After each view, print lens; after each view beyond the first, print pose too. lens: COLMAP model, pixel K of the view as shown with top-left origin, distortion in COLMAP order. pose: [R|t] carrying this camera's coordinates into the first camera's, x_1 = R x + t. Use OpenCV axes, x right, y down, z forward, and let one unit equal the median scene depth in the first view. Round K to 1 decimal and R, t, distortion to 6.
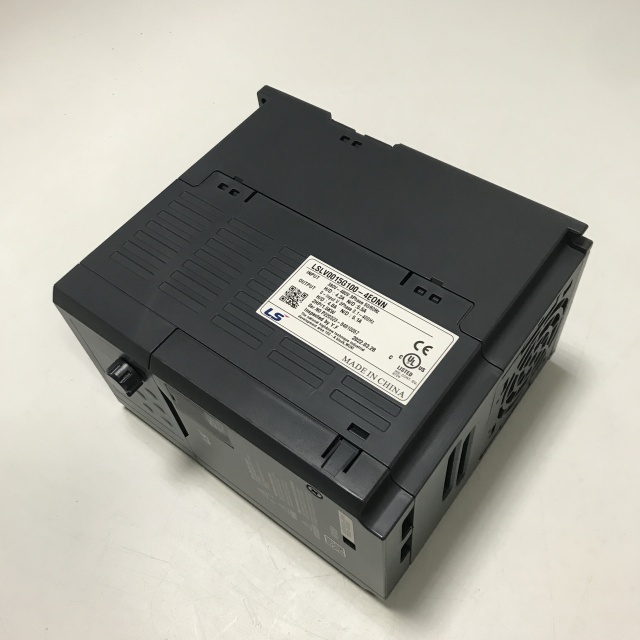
lens RADIAL K [[705.3, 0, 320.5], [0, 705.3, 319.4], [0, 0, 1]] dist [0.024709, 0.000000]
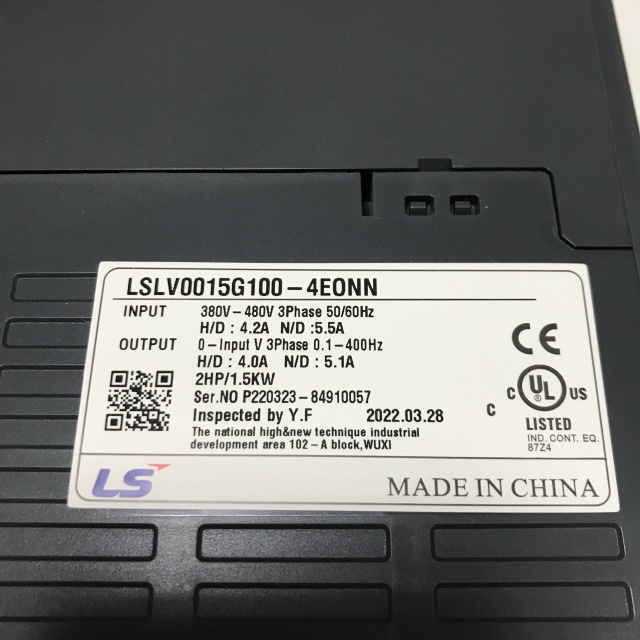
lens RADIAL K [[705.3, 0, 319.6], [0, 705.3, 320.6], [0, 0, 1]] dist [0.024709, 0.000000]
pose [[0.788670, -0.533053, 0.306356, -0.054243], [0.463094, 0.842800, 0.274284, -0.119019], [-0.404405, -0.074447, 0.911545, 0.668700]]
